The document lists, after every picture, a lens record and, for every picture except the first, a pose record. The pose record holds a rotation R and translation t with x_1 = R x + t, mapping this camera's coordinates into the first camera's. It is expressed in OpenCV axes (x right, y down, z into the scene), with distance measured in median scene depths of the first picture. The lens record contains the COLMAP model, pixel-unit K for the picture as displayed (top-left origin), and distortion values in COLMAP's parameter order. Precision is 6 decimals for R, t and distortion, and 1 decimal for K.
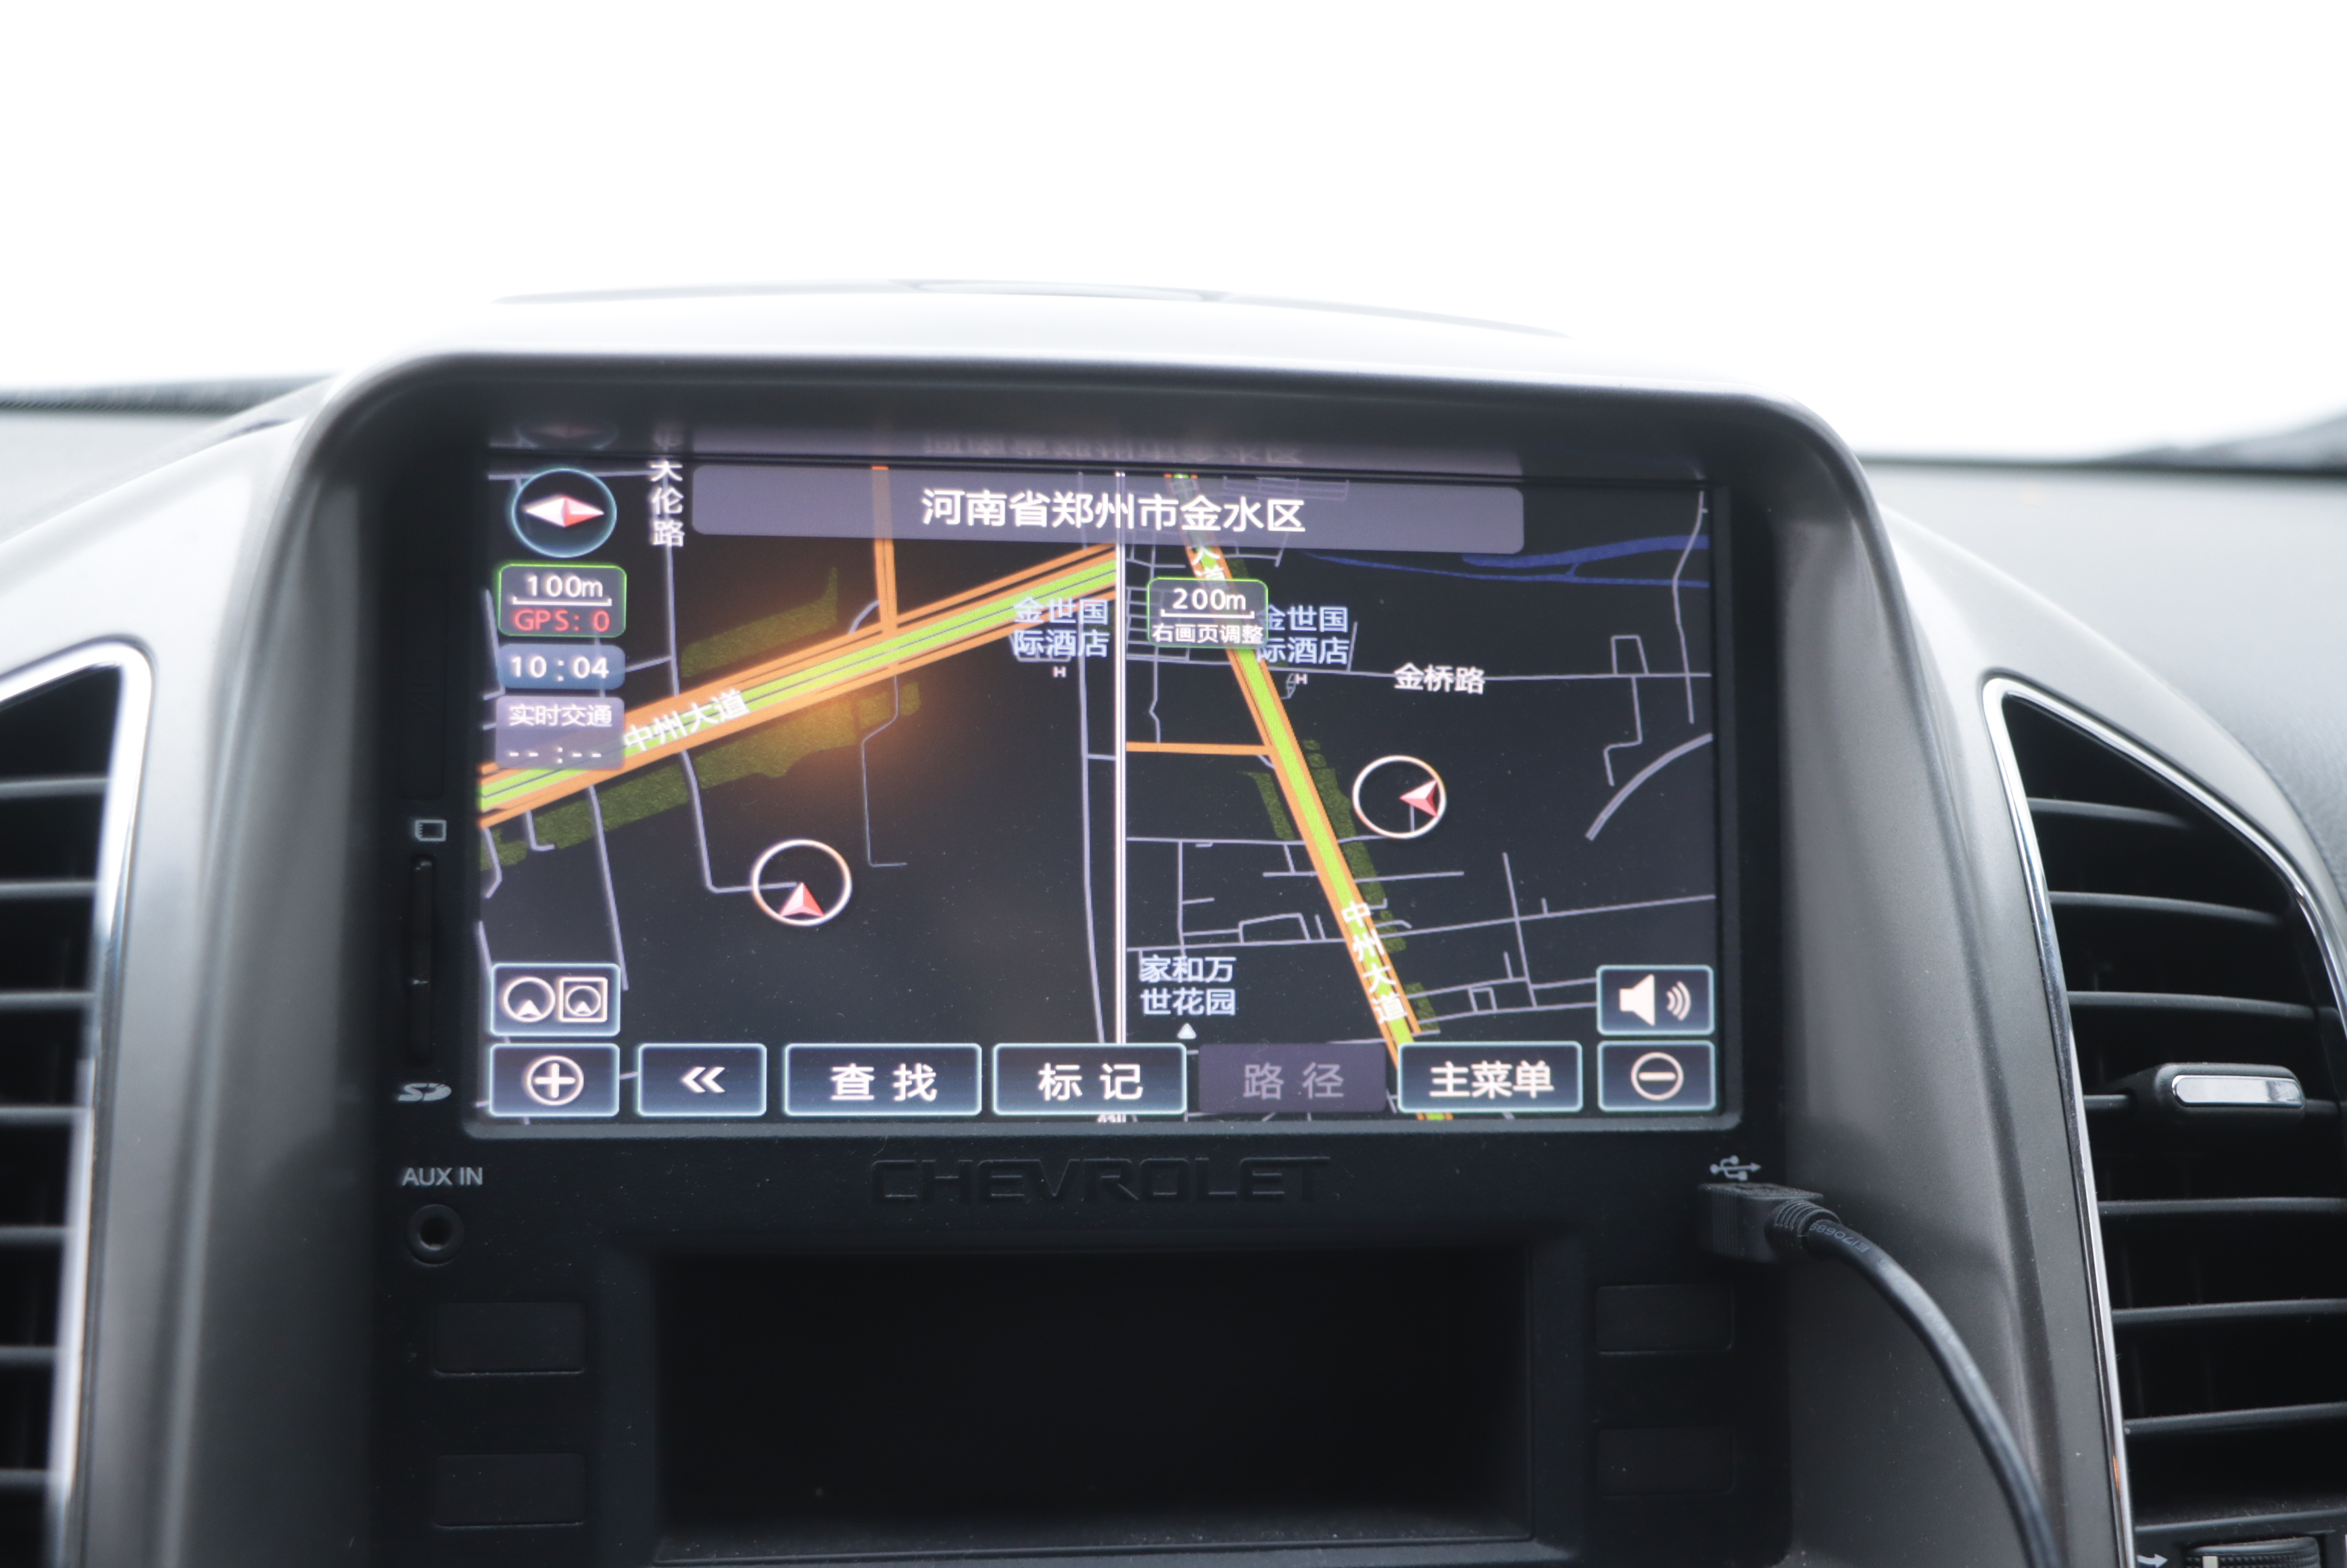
lens RADIAL K [[3296.8, 0, 1186.0], [0, 3296.8, 791.0], [0, 0, 1]] dist [0.020297, 0.000000]
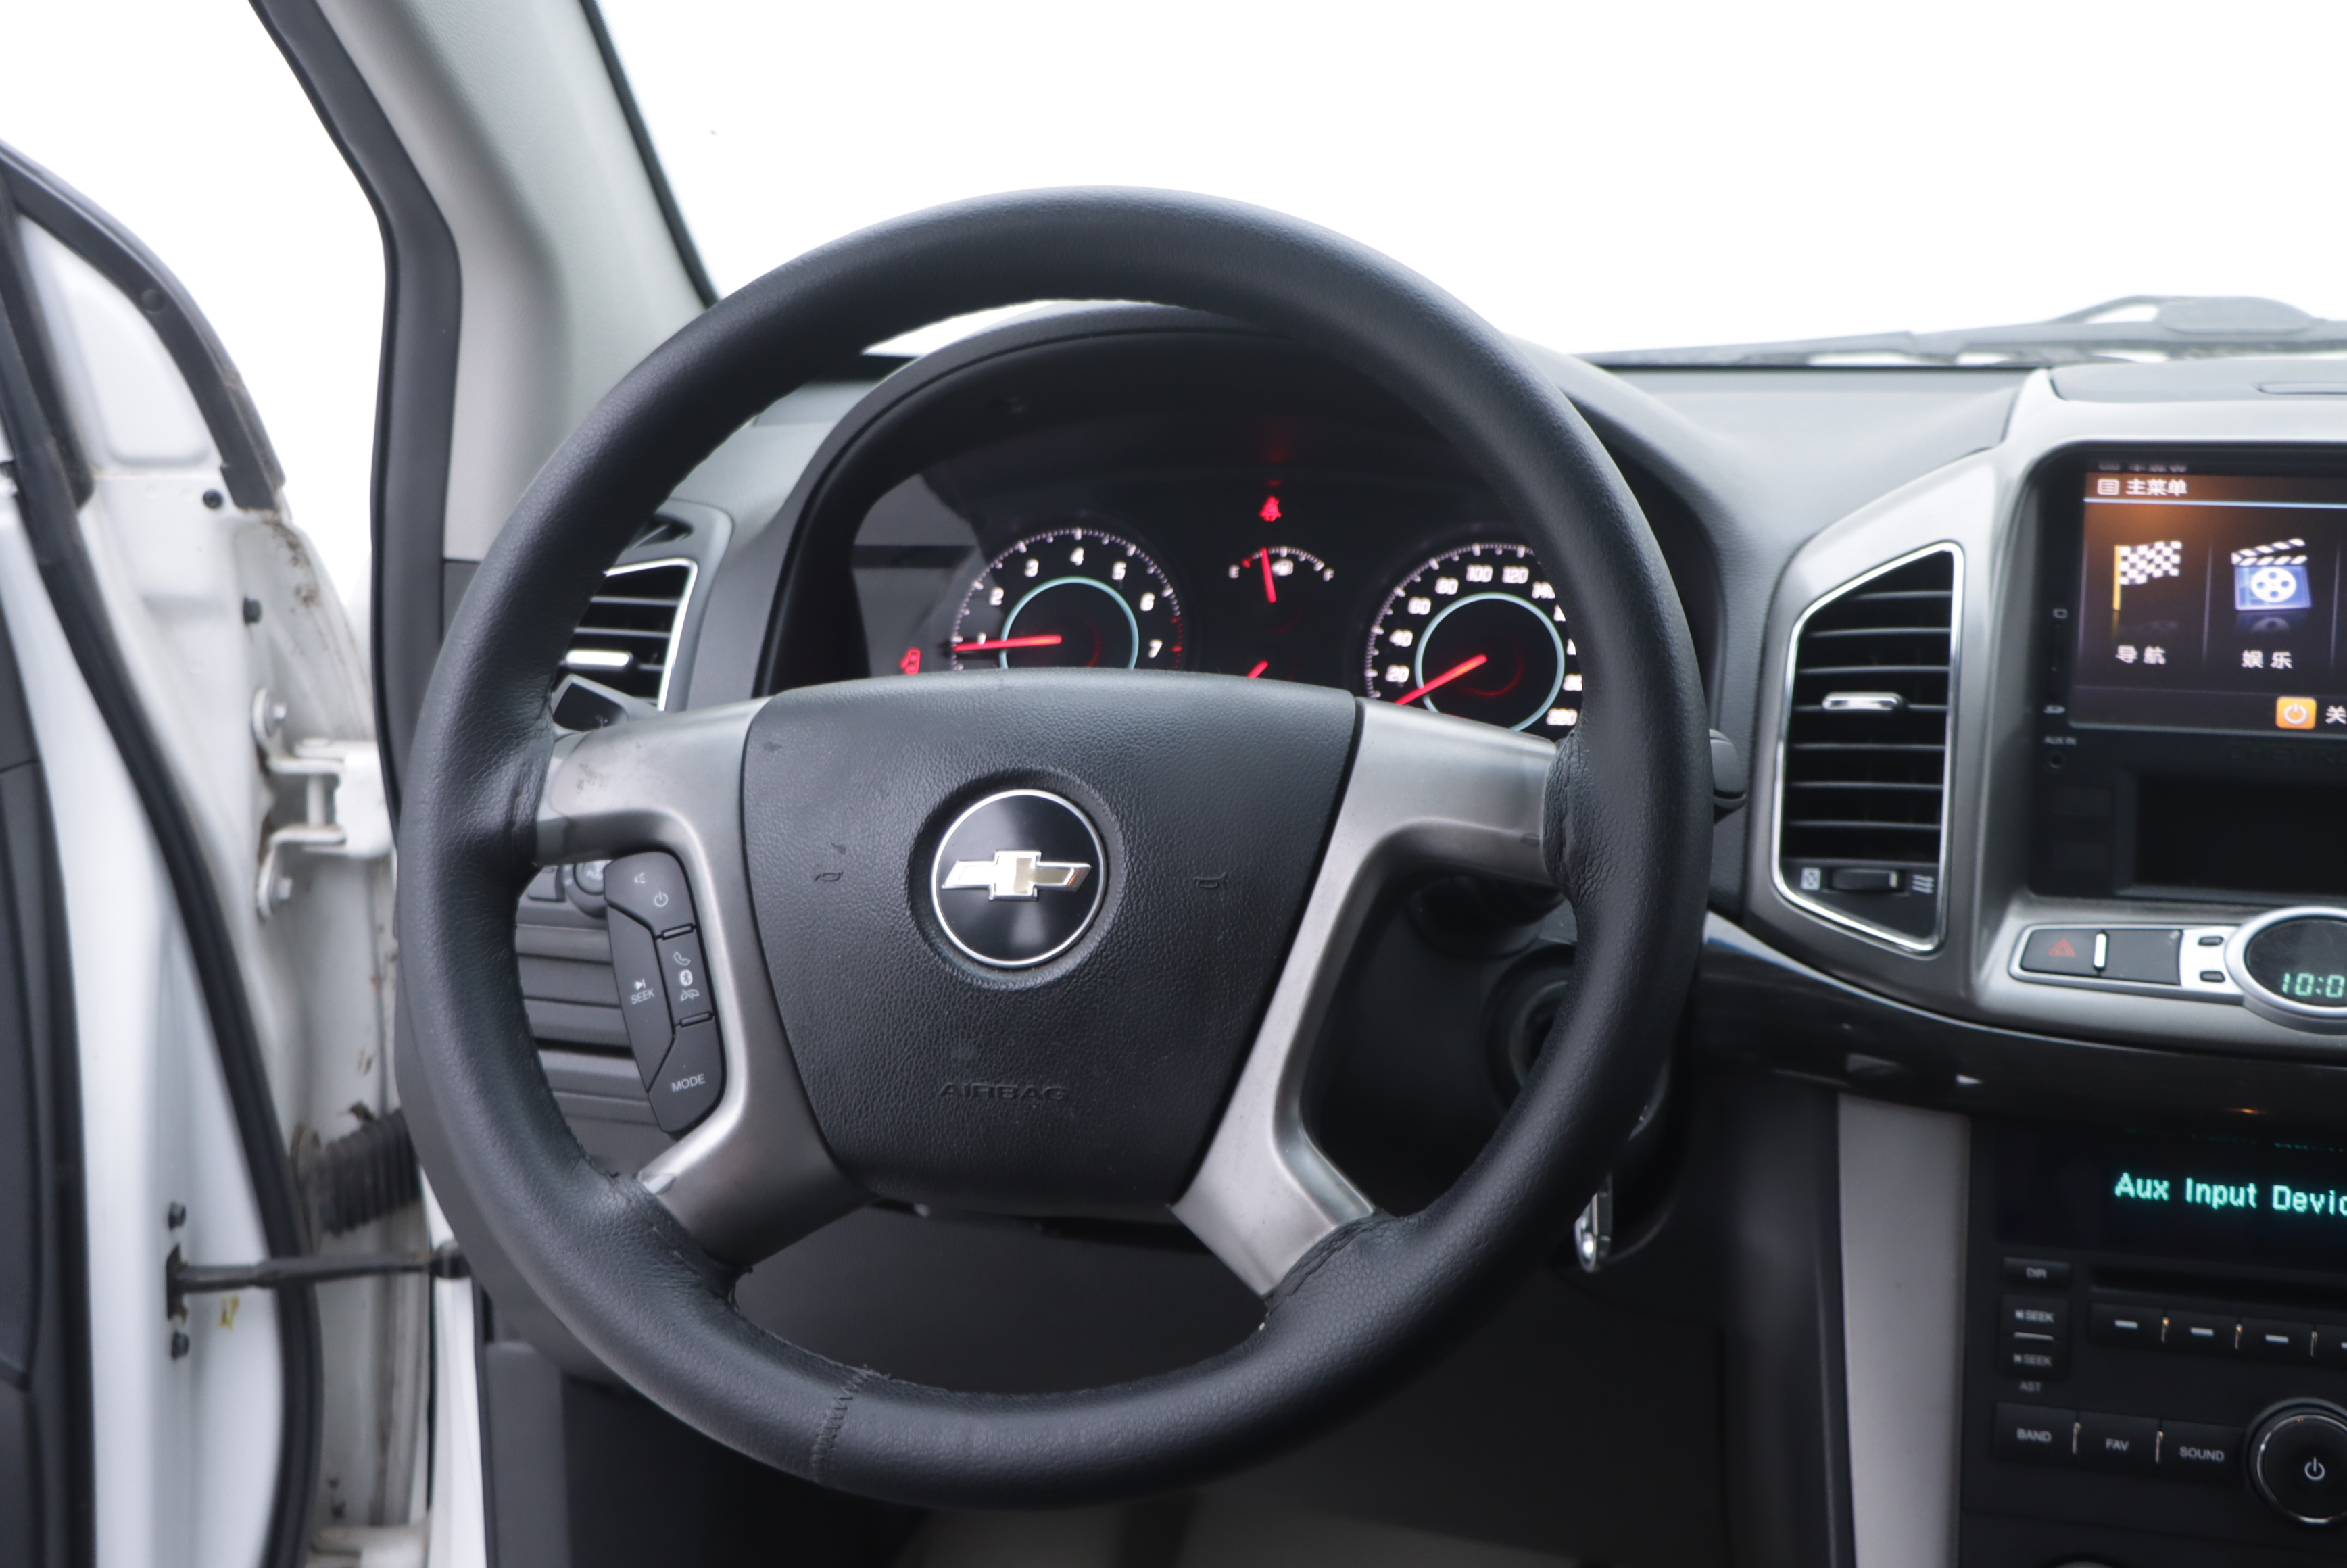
lens RADIAL K [[3296.8, 0, 1122.0], [0, 3296.8, 722.4], [0, 0, 1]] dist [0.020297, 0.000000]
pose [[0.915200, 0.045531, -0.400420, 0.157327], [-0.023410, 0.997926, 0.059968, -0.043404], [0.402320, -0.045509, 0.914367, -1.815630]]
